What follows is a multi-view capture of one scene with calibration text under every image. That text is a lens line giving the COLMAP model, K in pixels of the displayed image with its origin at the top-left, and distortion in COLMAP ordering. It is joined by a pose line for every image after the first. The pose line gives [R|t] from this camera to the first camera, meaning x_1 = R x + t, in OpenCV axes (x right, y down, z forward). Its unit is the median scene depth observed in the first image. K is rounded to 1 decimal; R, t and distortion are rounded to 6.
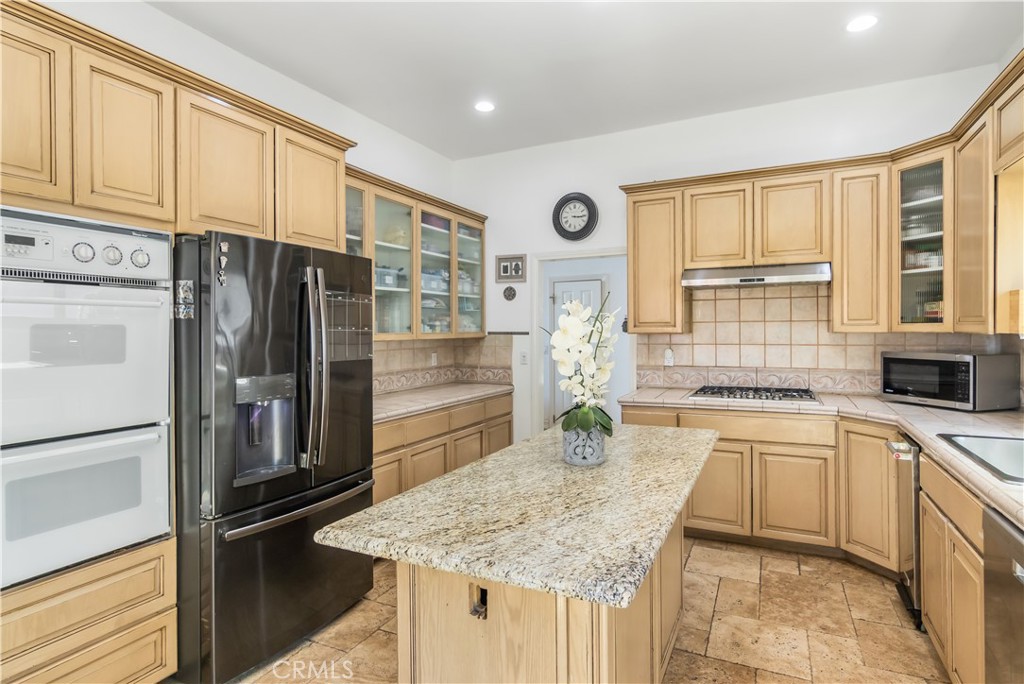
lens RADIAL K [[533.7, 0, 508.3], [0, 533.7, 329.8], [0, 0, 1]] dist [-0.003929, 0.002714]
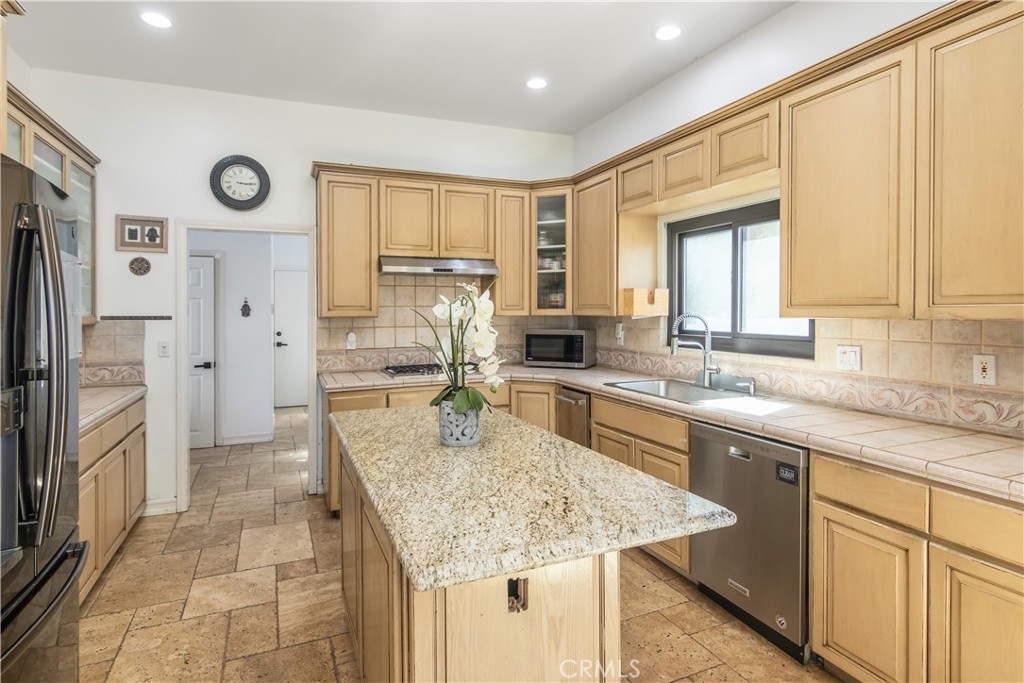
lens RADIAL K [[533.7, 0, 486.0], [0, 533.7, 311.1], [0, 0, 1]] dist [-0.003929, 0.002714]
pose [[0.668590, 0.005073, 0.743614, -0.336665], [0.000283, 0.999975, -0.007077, 0.003070], [-0.743631, 0.004942, 0.668572, 0.167061]]
